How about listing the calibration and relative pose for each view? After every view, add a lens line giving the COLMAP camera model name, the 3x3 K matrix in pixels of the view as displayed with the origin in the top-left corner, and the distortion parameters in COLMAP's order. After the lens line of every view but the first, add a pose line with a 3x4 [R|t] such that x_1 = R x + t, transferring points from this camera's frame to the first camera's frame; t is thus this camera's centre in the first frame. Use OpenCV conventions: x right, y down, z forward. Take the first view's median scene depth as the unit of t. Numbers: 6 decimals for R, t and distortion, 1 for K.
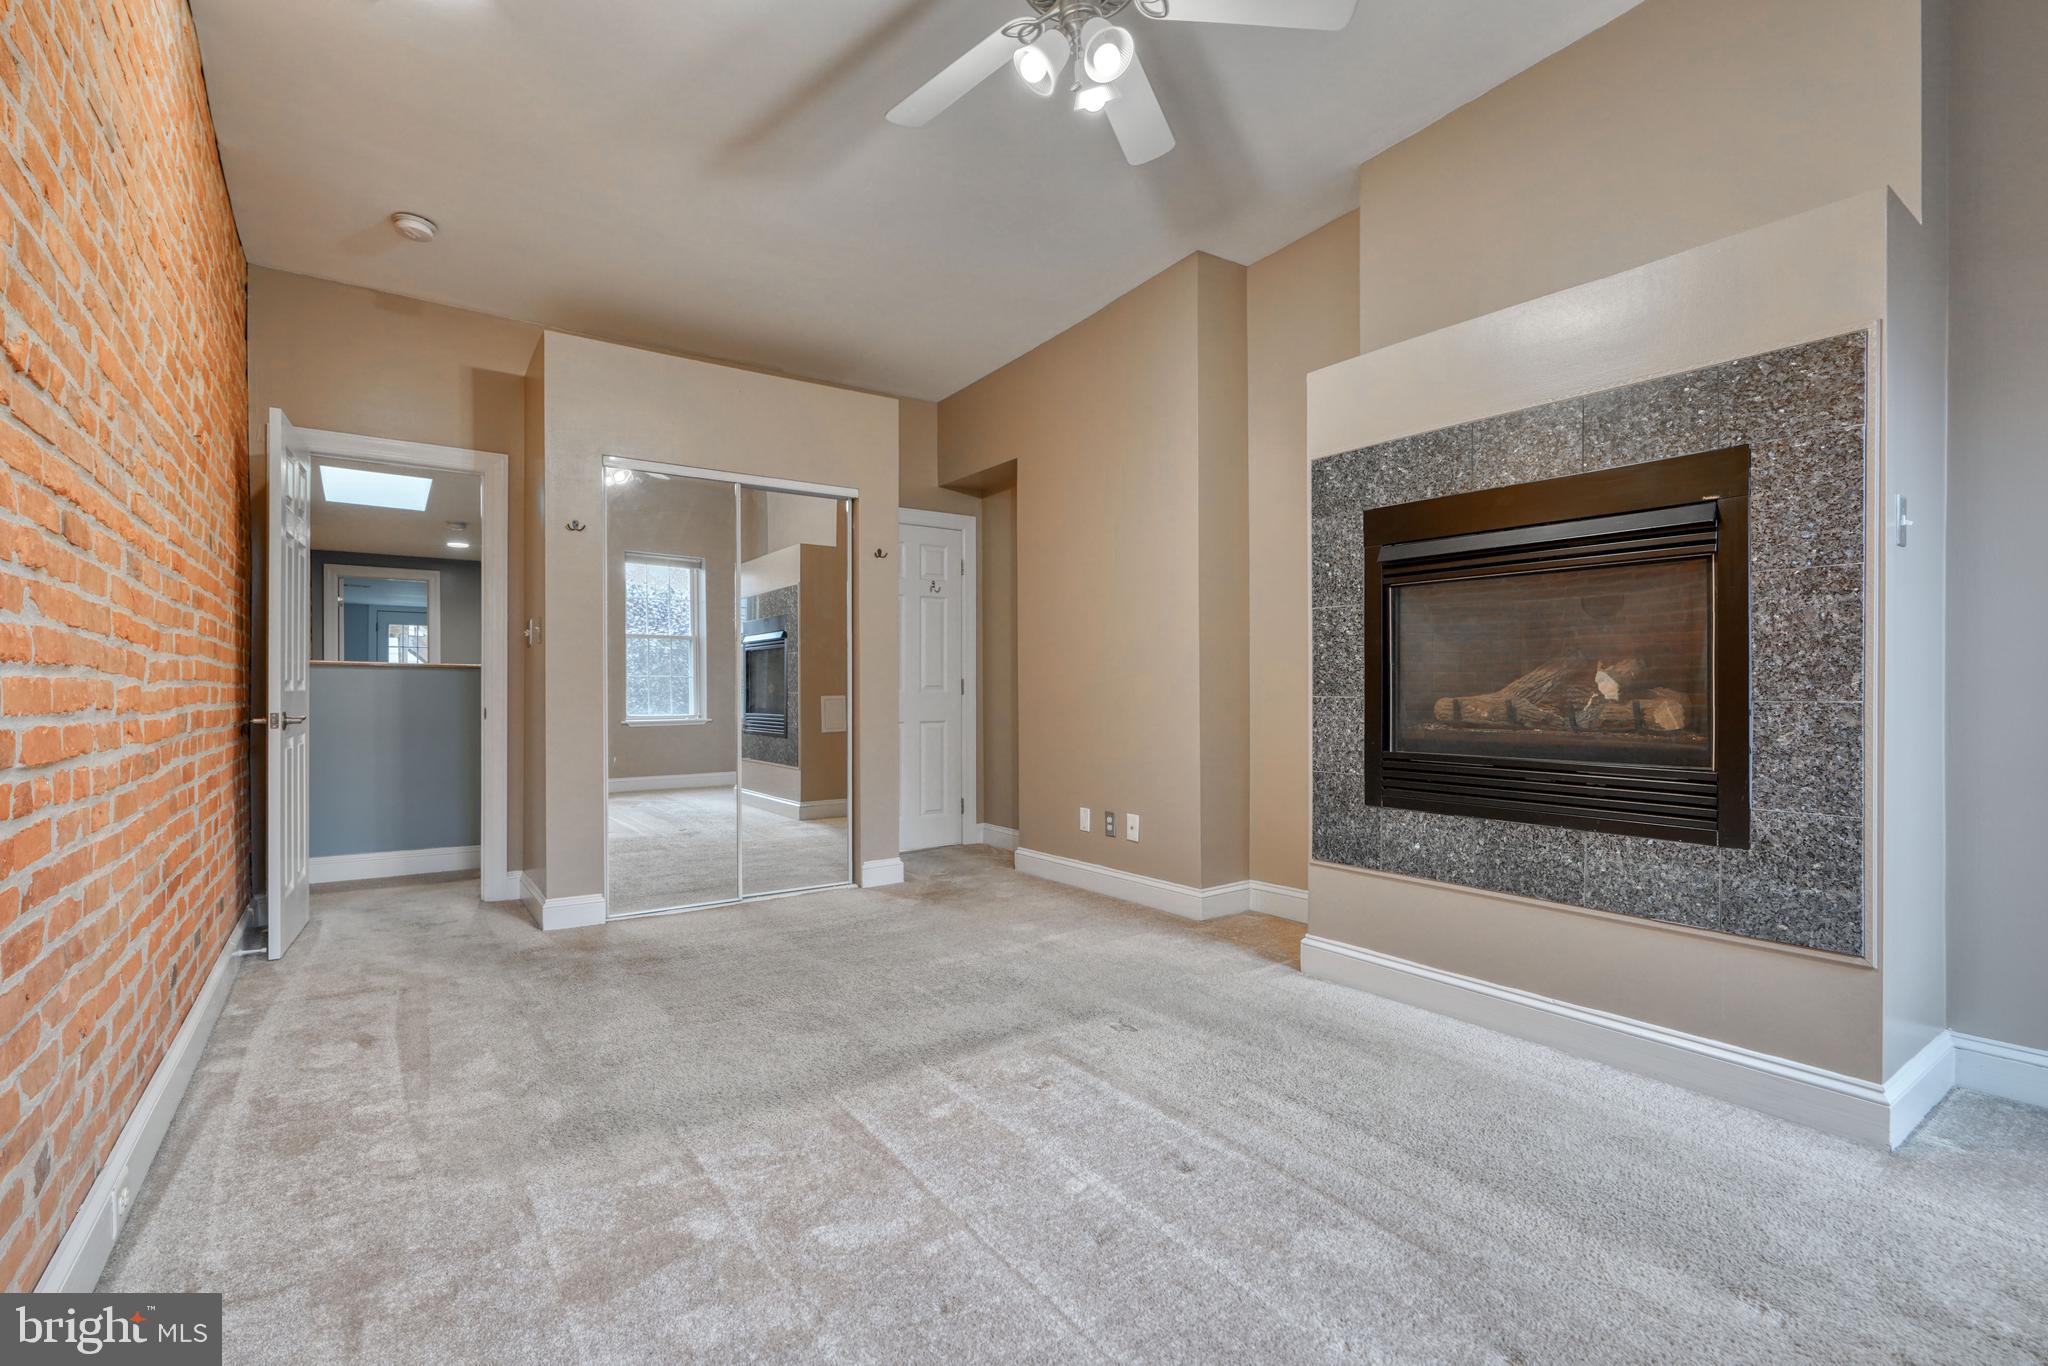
lens RADIAL K [[932.6, 0, 1028.7], [0, 932.6, 694.8], [0, 0, 1]] dist [-0.014418, 0.006867]
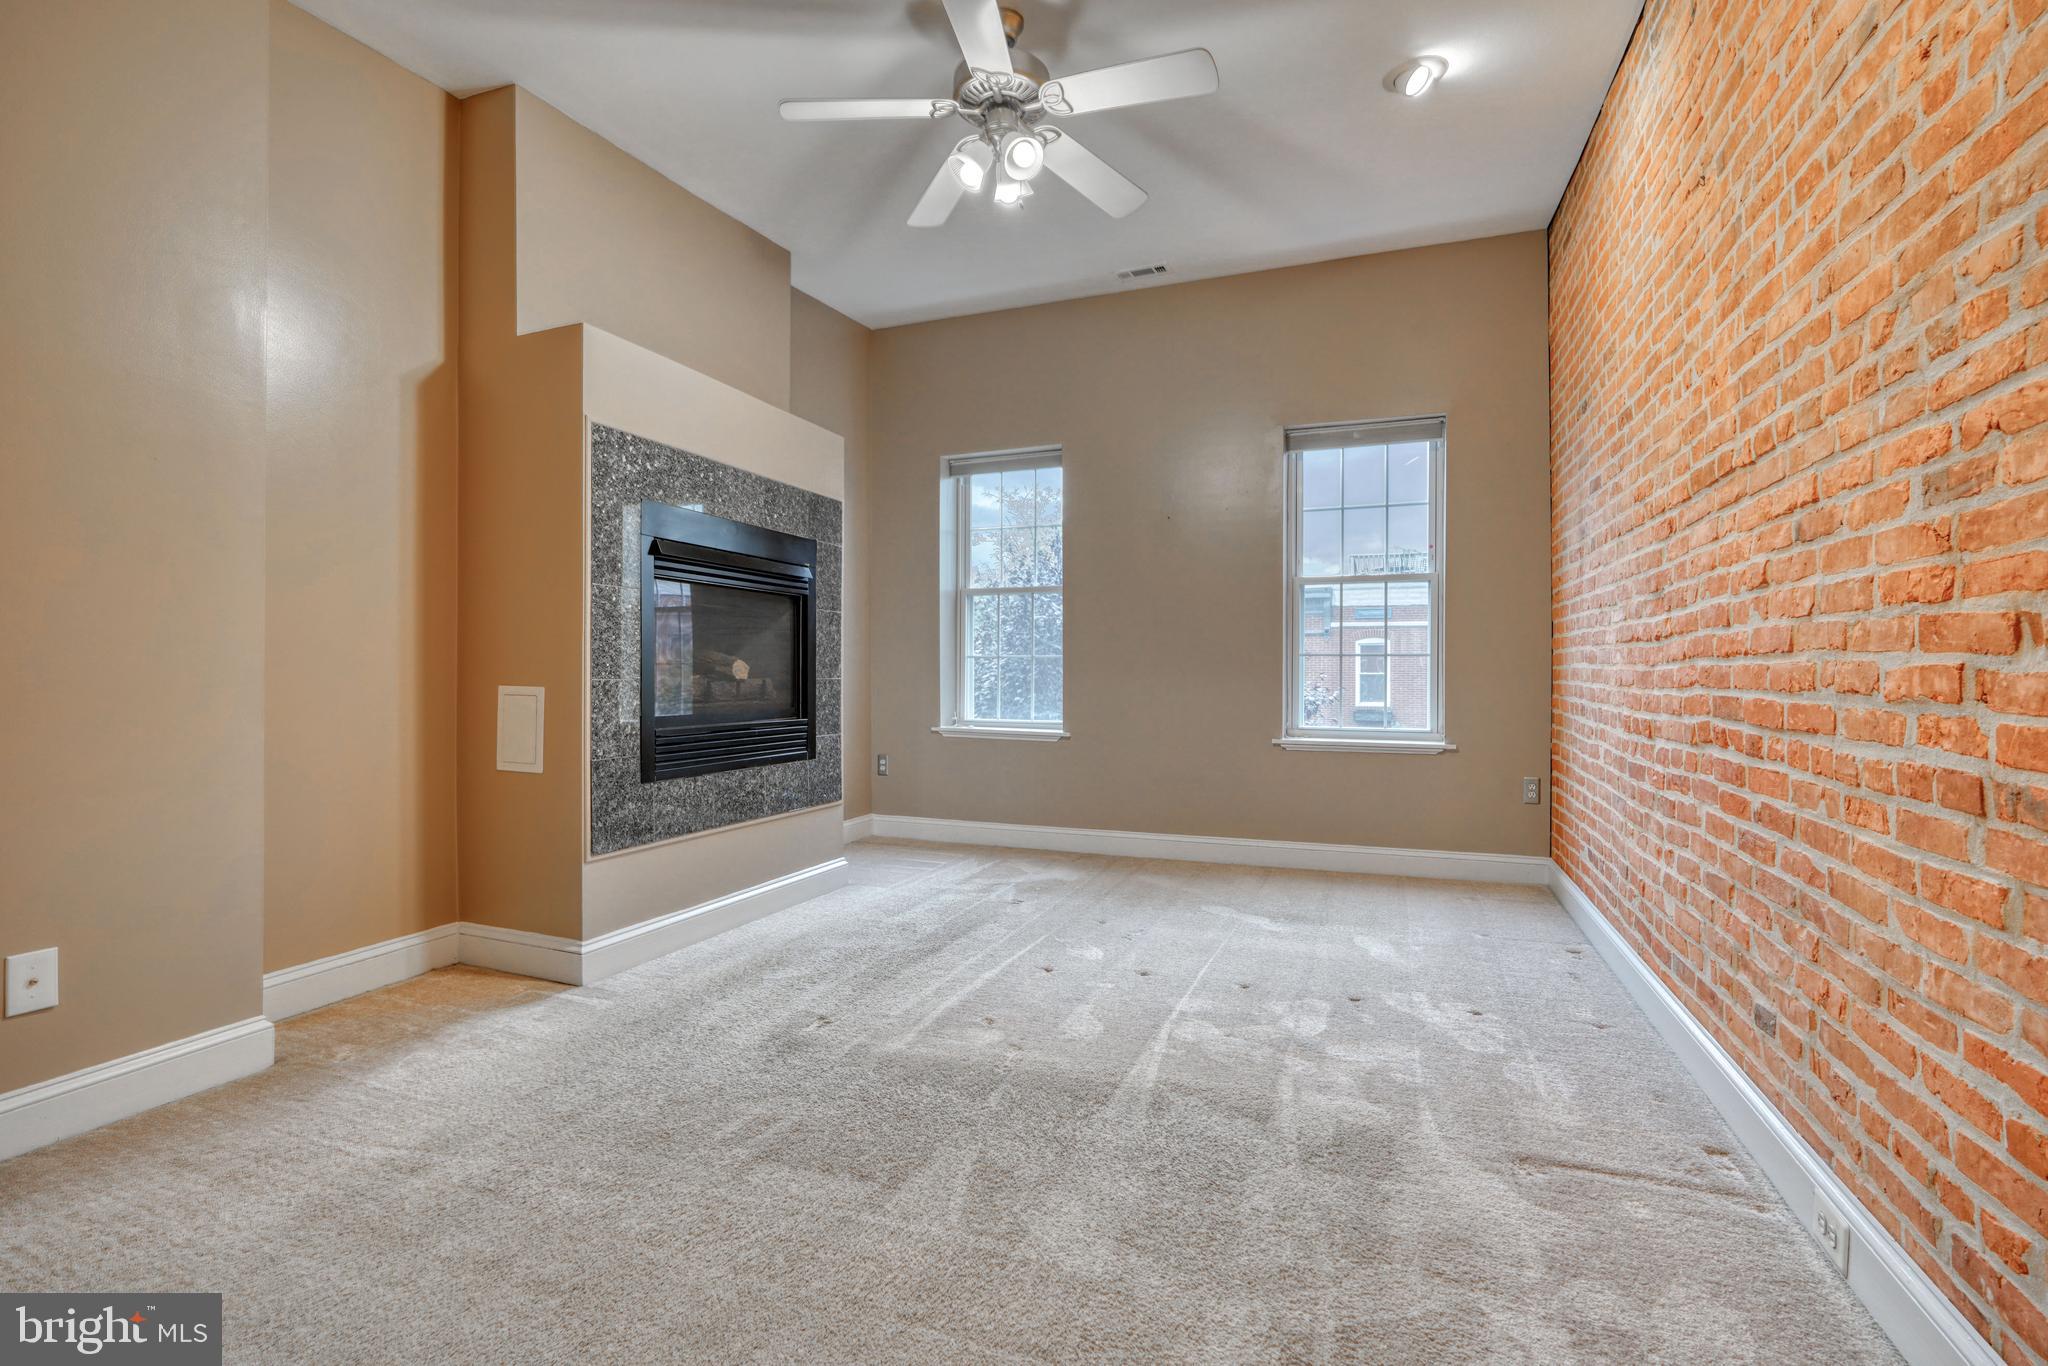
lens RADIAL K [[932.6, 0, 1028.7], [0, 932.6, 694.8], [0, 0, 1]] dist [-0.014418, 0.006867]
pose [[-0.548715, -0.020224, 0.835765, -0.880471], [0.003578, 0.999641, 0.026538, -0.007258], [-0.836002, 0.017552, -0.548446, 1.444320]]
